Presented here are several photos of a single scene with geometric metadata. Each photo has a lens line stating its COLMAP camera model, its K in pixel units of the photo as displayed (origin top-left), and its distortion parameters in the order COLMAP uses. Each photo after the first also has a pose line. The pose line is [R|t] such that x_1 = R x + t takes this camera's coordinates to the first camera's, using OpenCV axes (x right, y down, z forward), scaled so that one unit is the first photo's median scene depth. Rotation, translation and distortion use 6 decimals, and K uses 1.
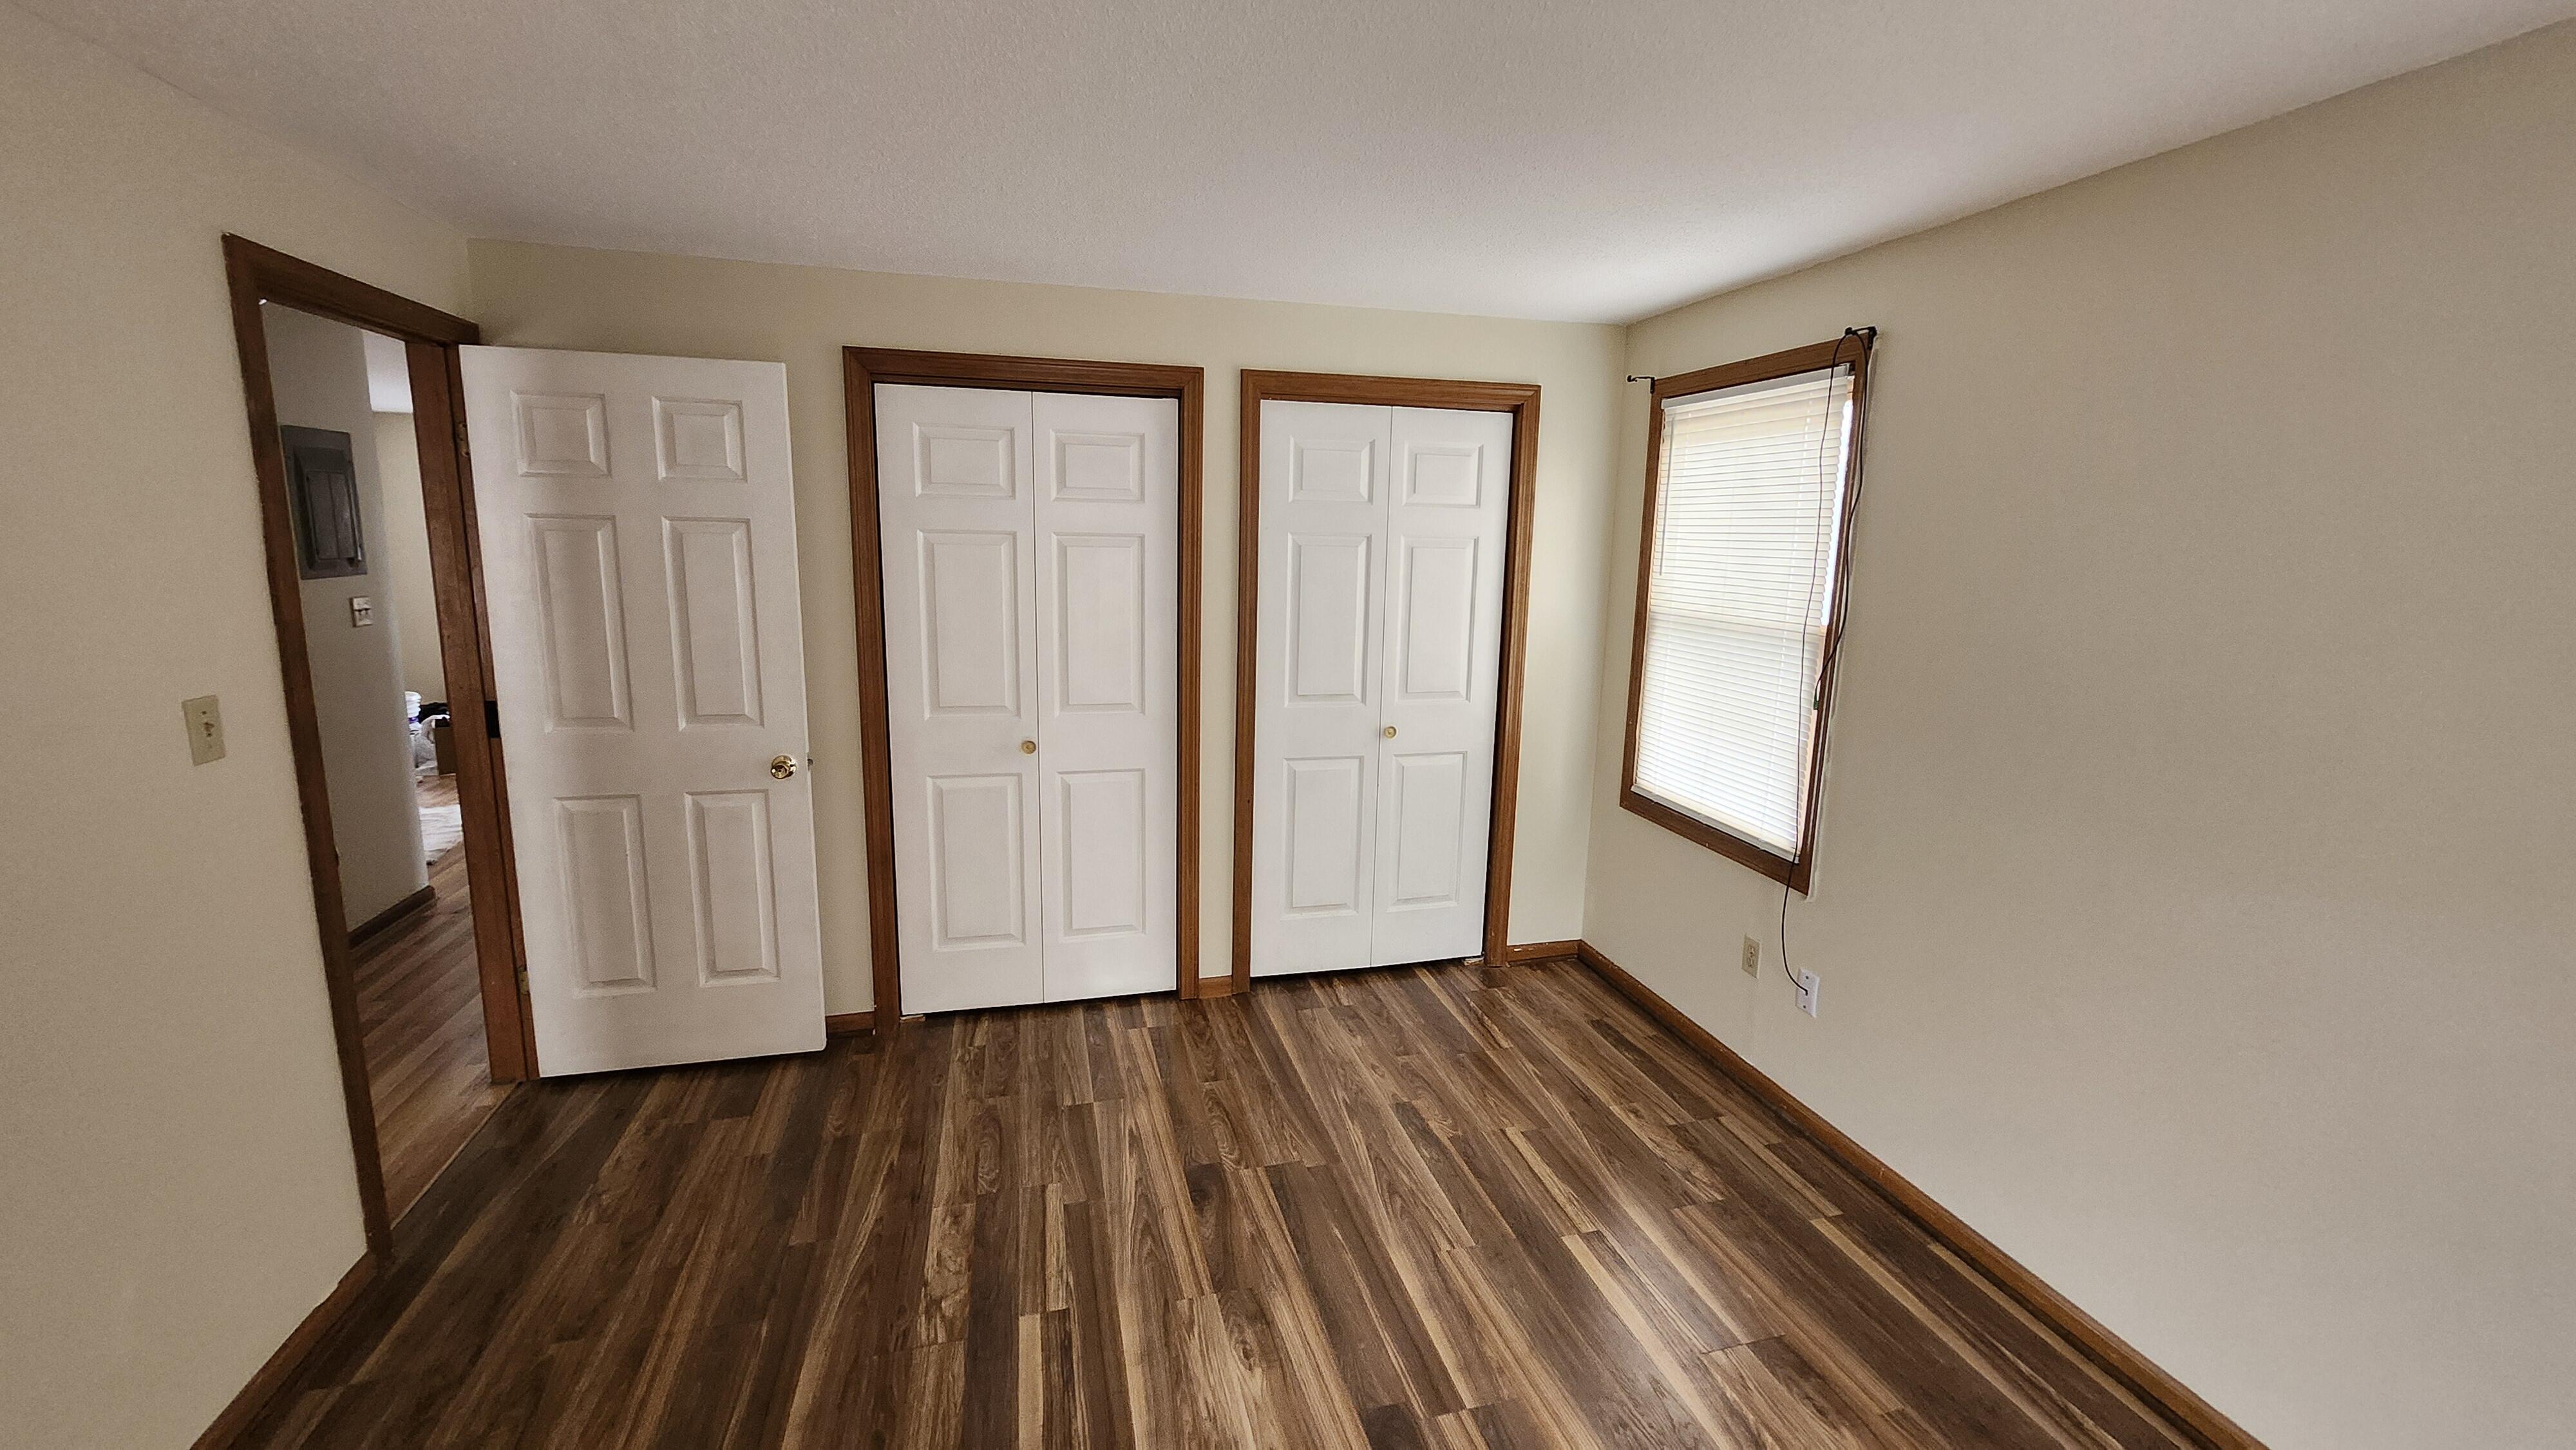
lens RADIAL K [[1017.2, 0, 1294.1], [0, 1017.2, 713.8], [0, 0, 1]] dist [0.002527, -0.000858]
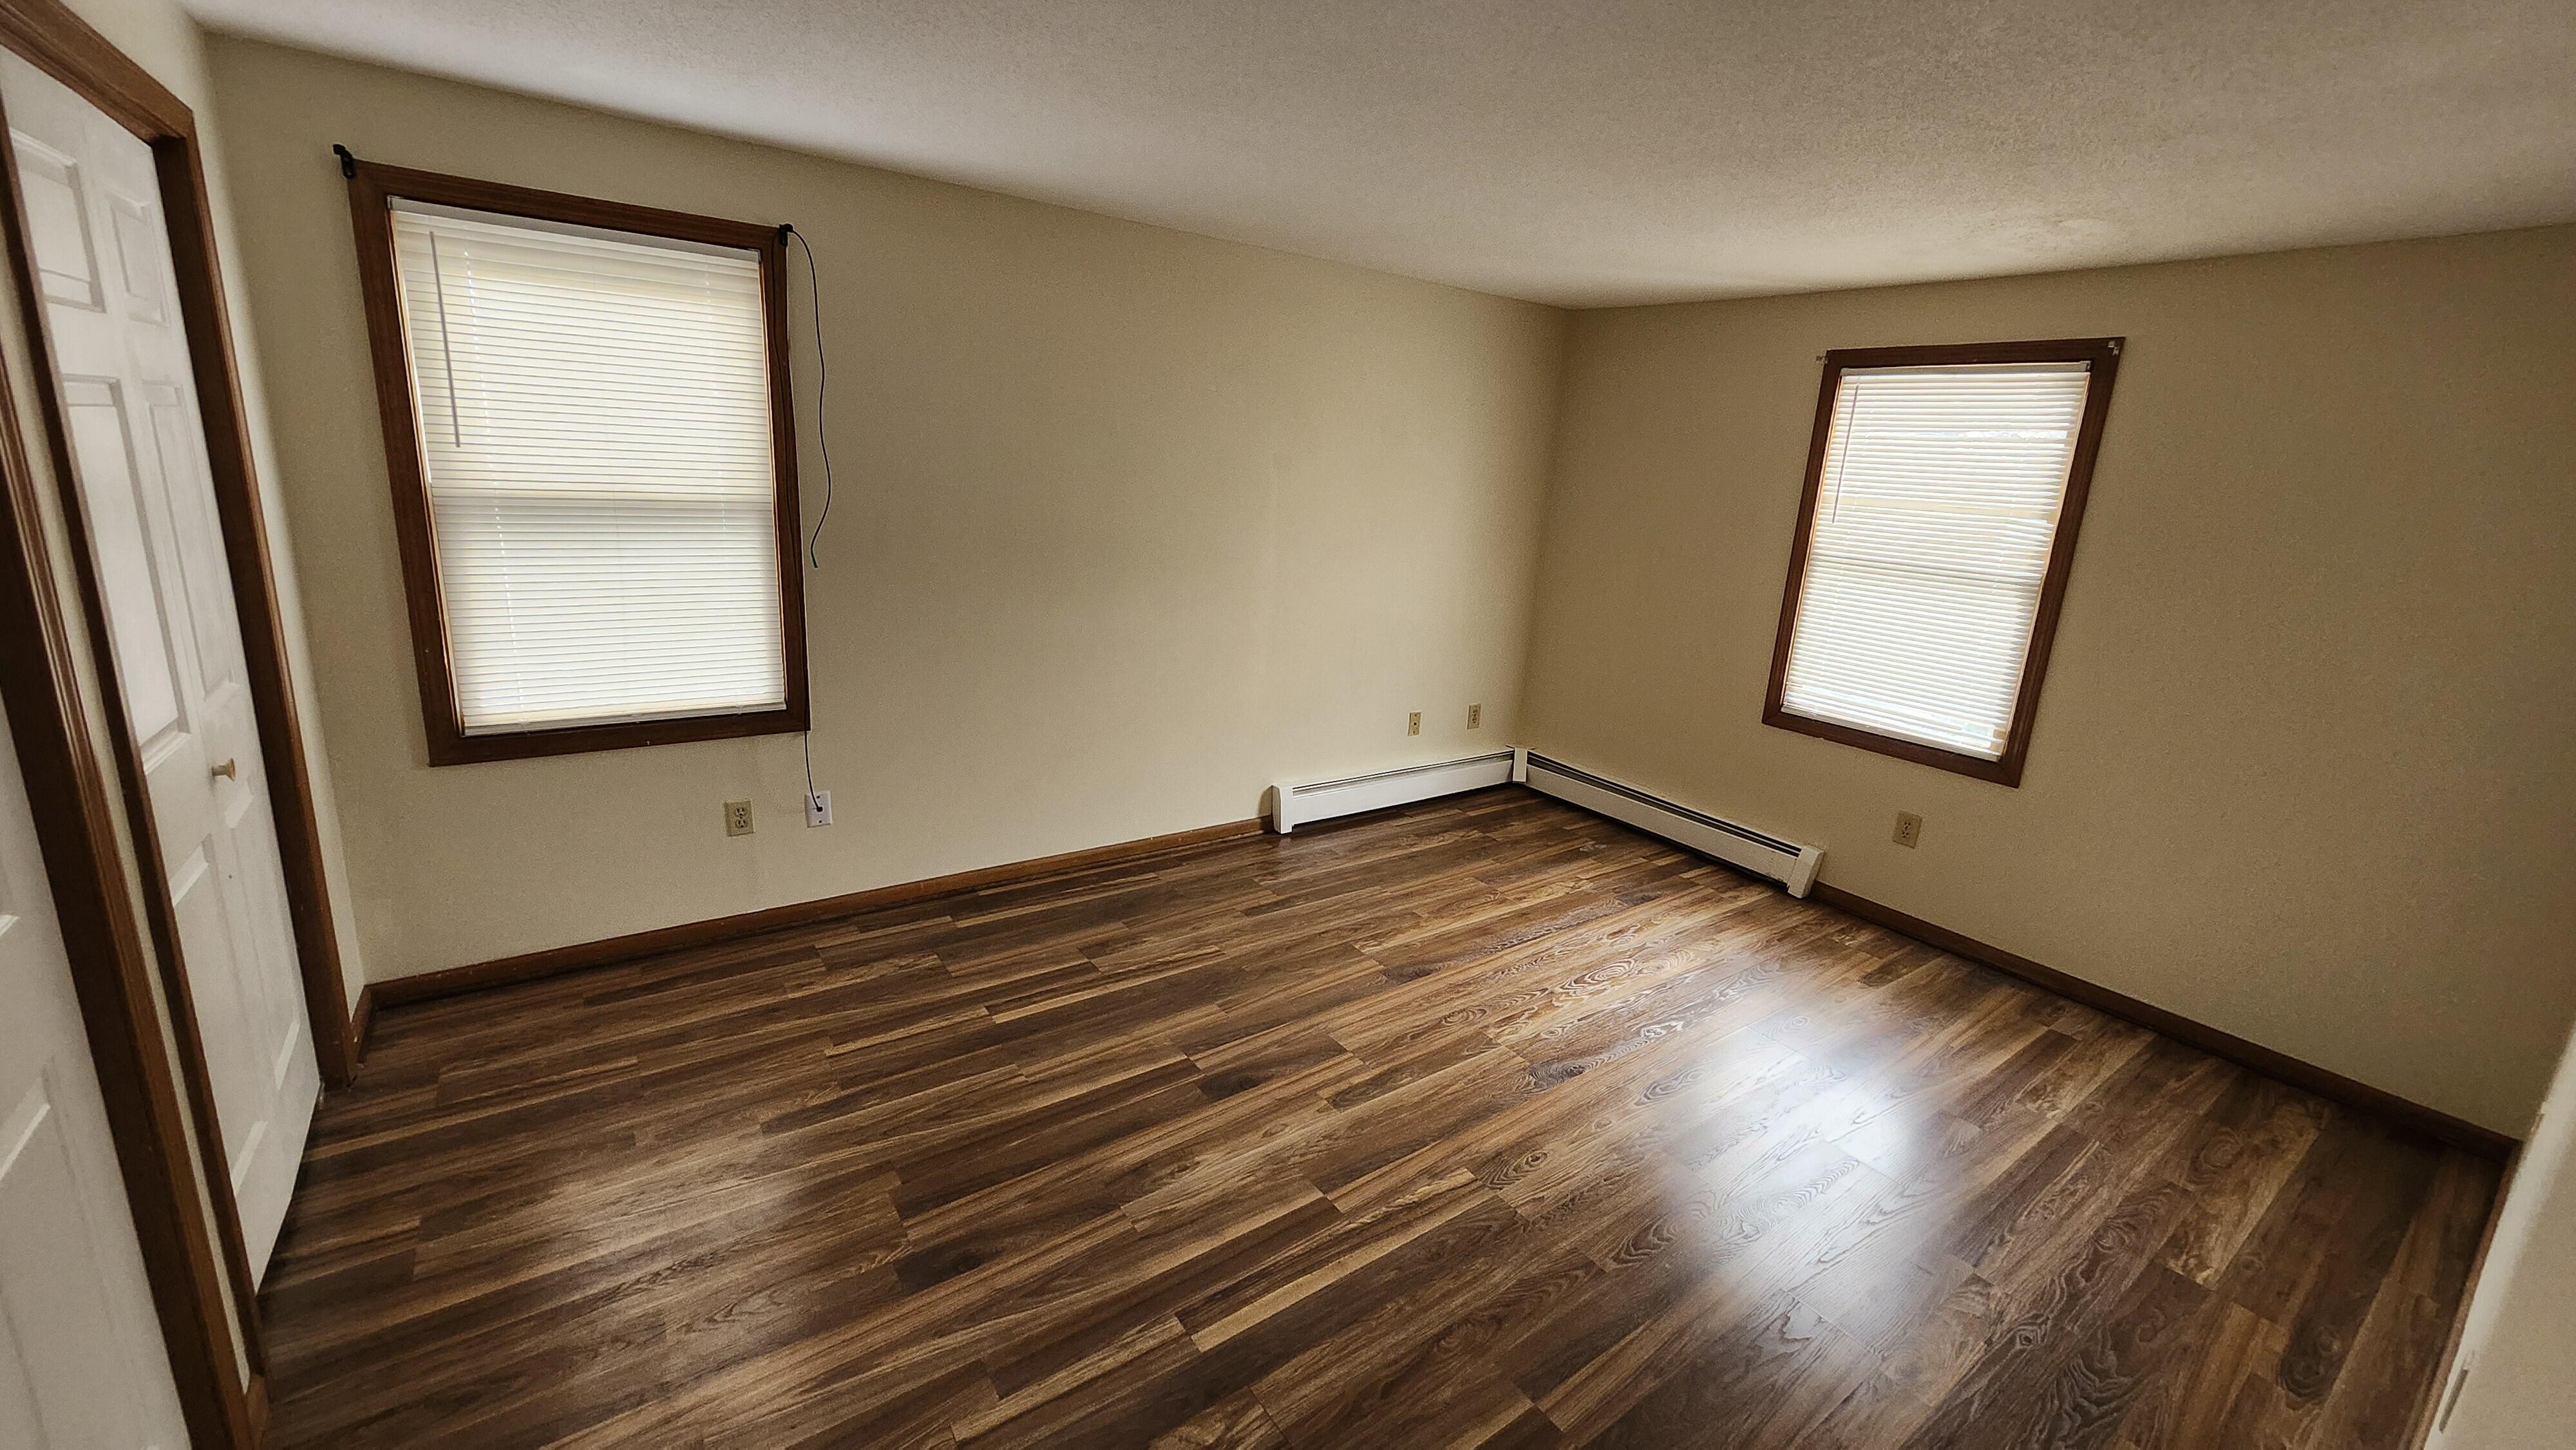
lens RADIAL K [[1017.2, 0, 1296.0], [0, 1017.2, 704.8], [0, 0, 1]] dist [0.002527, -0.000858]
pose [[-0.364772, -0.260200, 0.894001, -0.840608], [0.094491, 0.944856, 0.313557, -0.185399], [-0.926290, 0.198852, -0.320070, 0.976737]]
